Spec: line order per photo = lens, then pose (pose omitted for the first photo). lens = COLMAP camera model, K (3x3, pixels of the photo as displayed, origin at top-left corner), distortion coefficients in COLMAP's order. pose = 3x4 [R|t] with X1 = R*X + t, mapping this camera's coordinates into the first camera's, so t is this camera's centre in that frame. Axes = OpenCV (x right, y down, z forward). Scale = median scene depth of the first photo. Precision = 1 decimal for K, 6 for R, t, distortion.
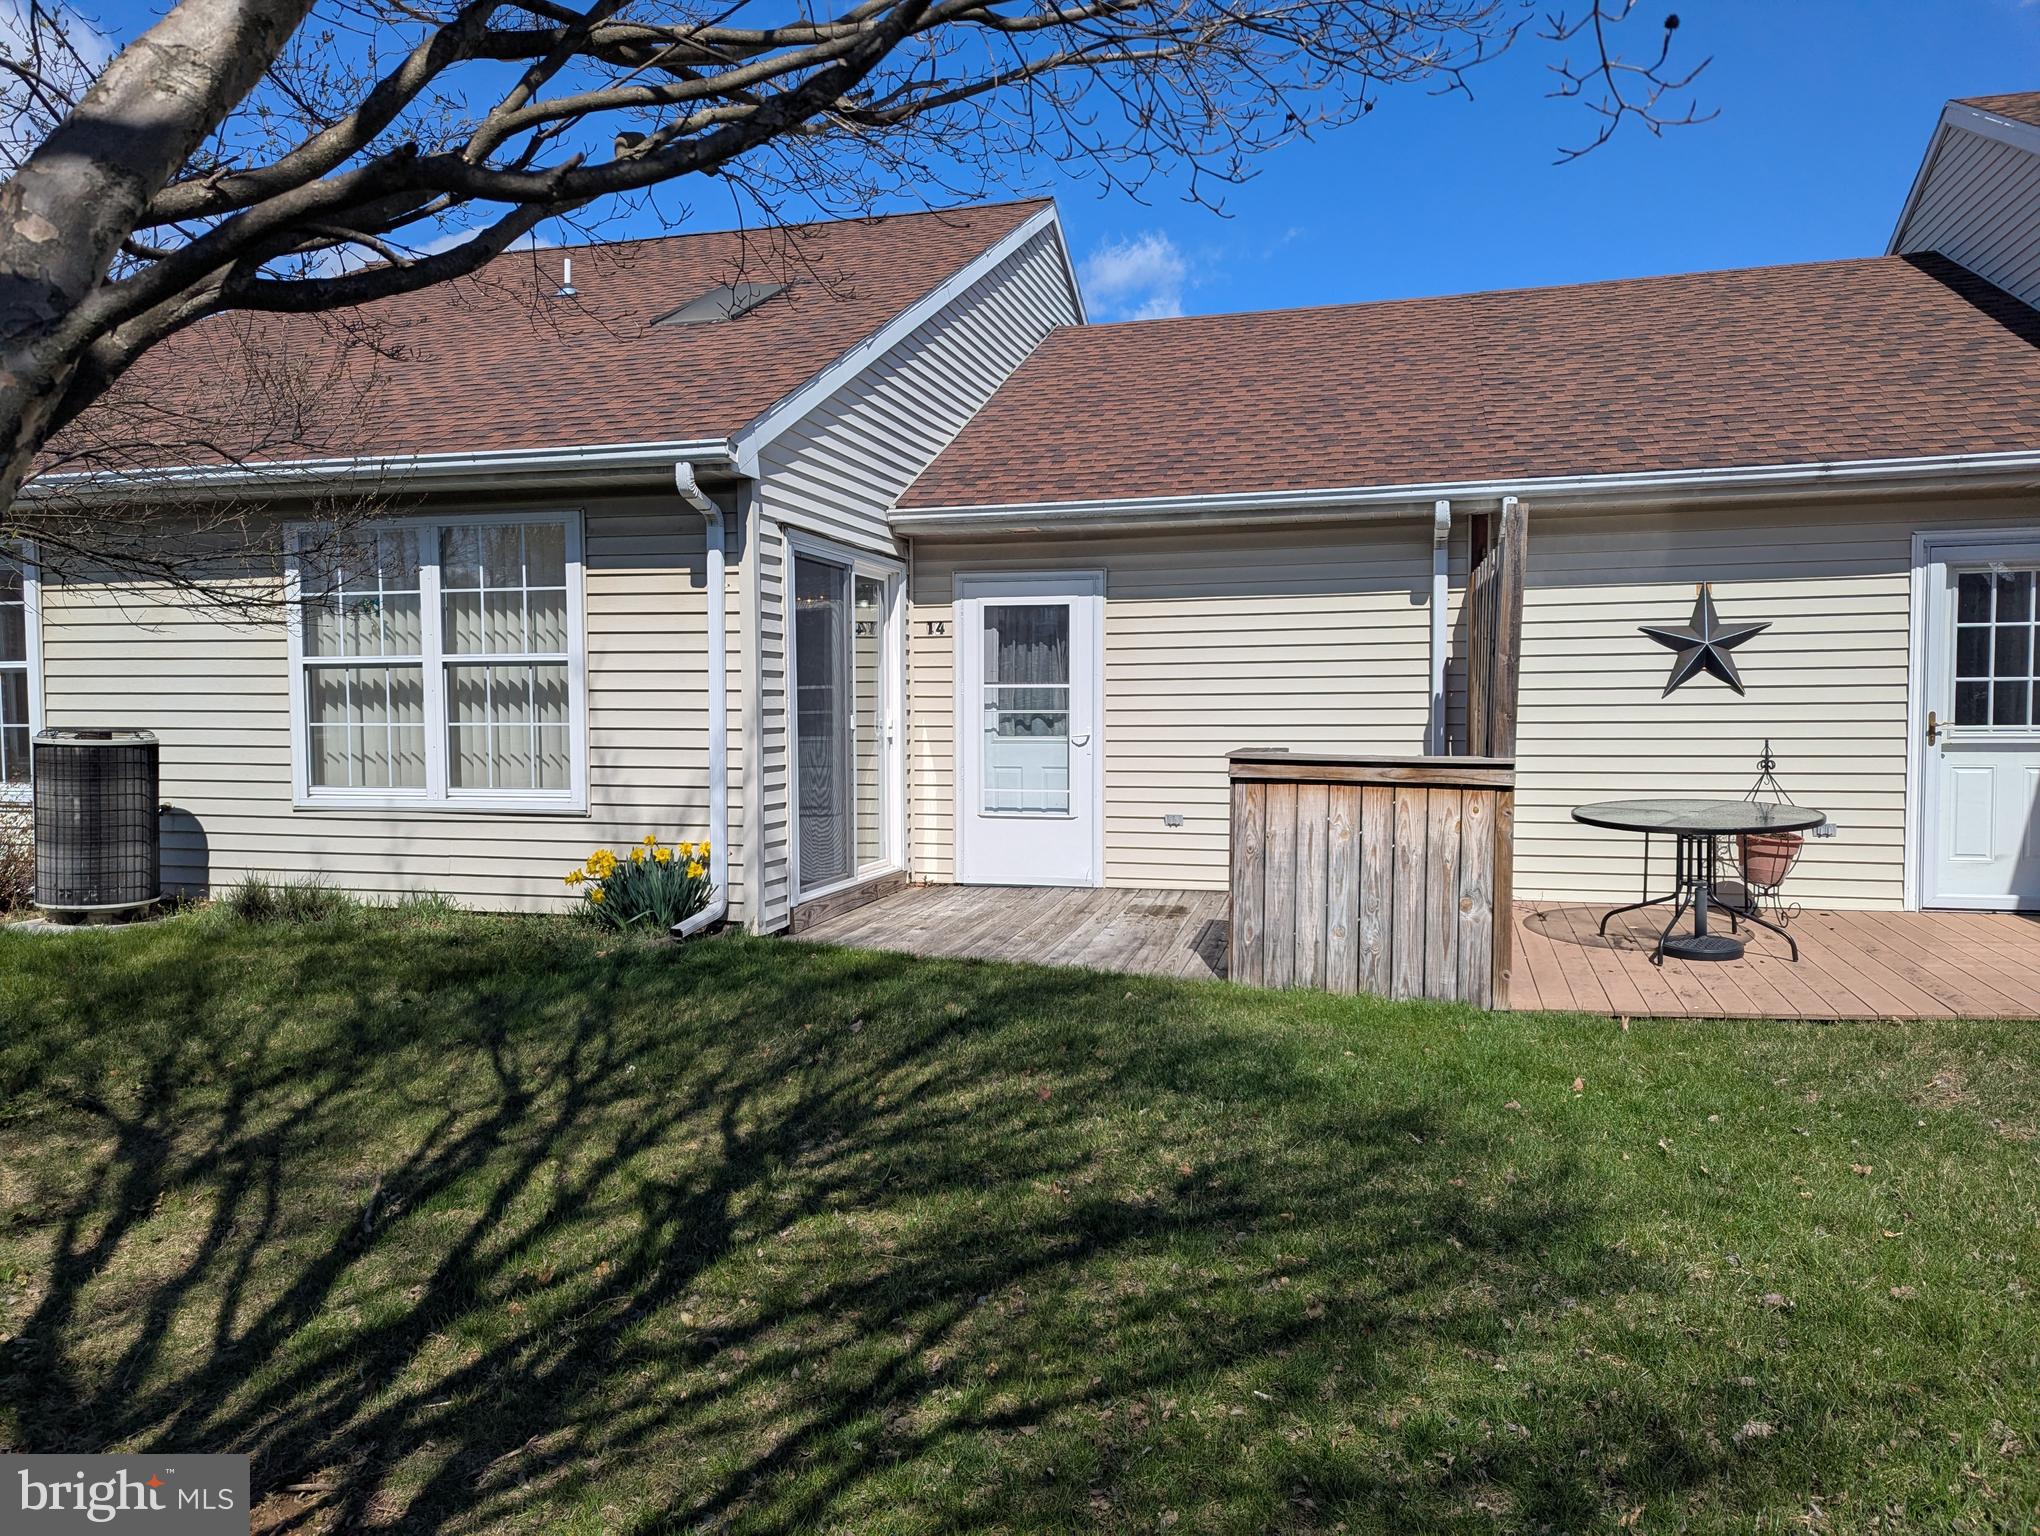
lens RADIAL K [[1439.6, 0, 1001.0], [0, 1439.6, 782.3], [0, 0, 1]] dist [0.077042, -0.057783]
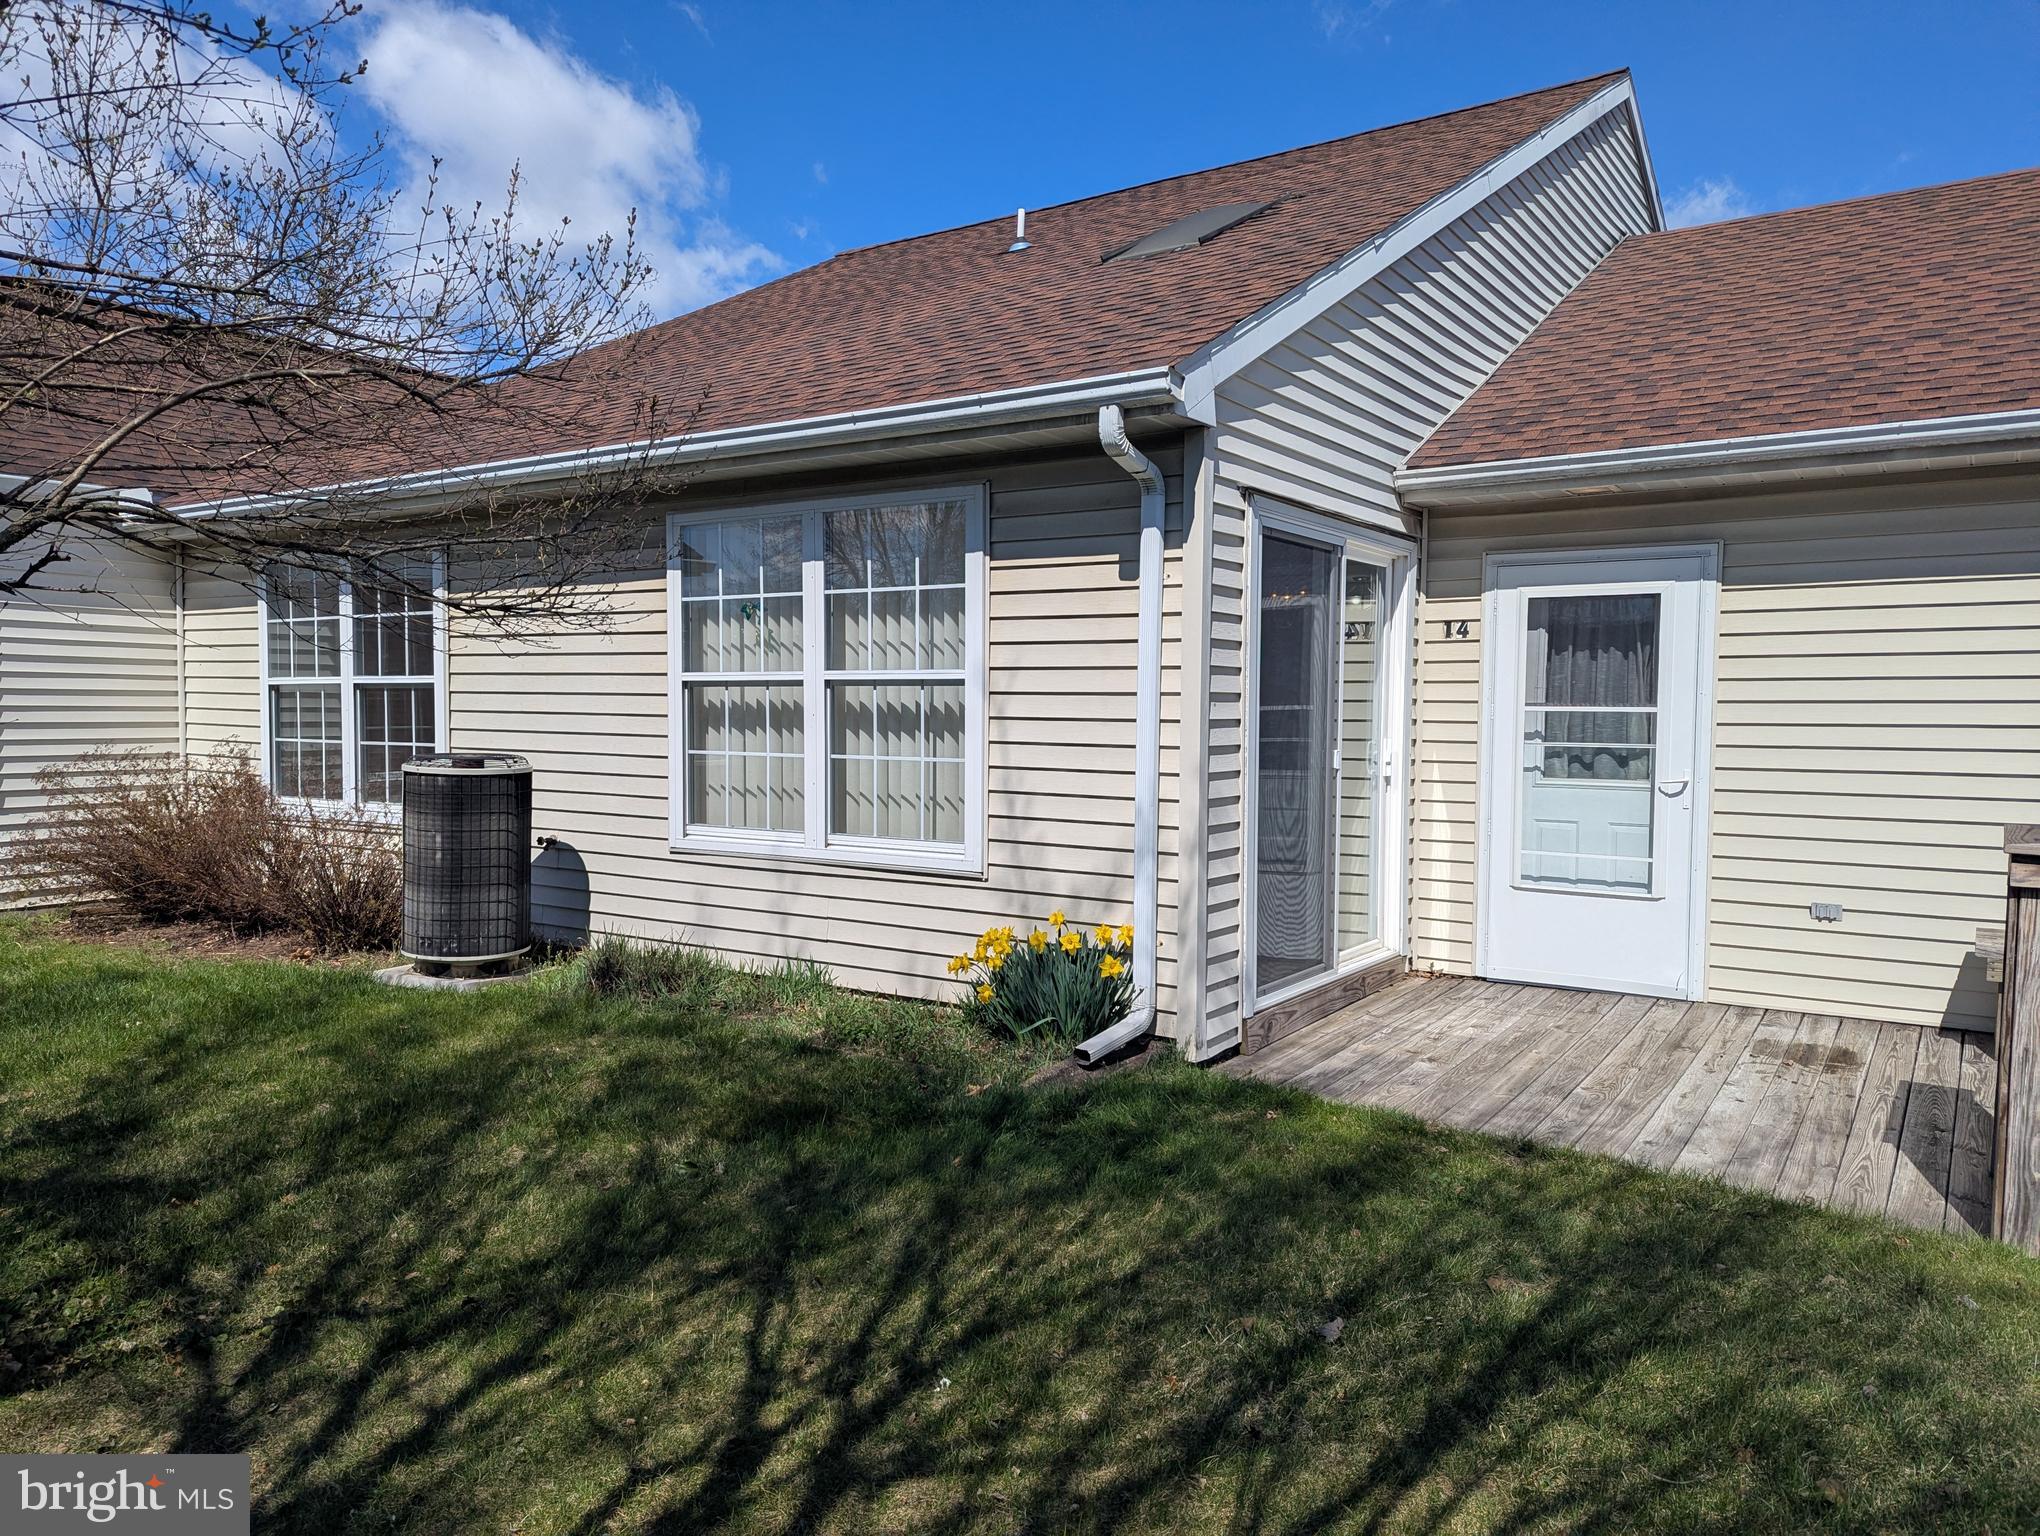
lens RADIAL K [[1439.6, 0, 1001.0], [0, 1439.6, 782.3], [0, 0, 1]] dist [0.077042, -0.057783]
pose [[0.945884, 0.027276, -0.323356, -0.027979], [-0.027144, 0.999619, 0.004917, -0.030929], [0.323367, 0.004127, 0.946265, 0.261526]]
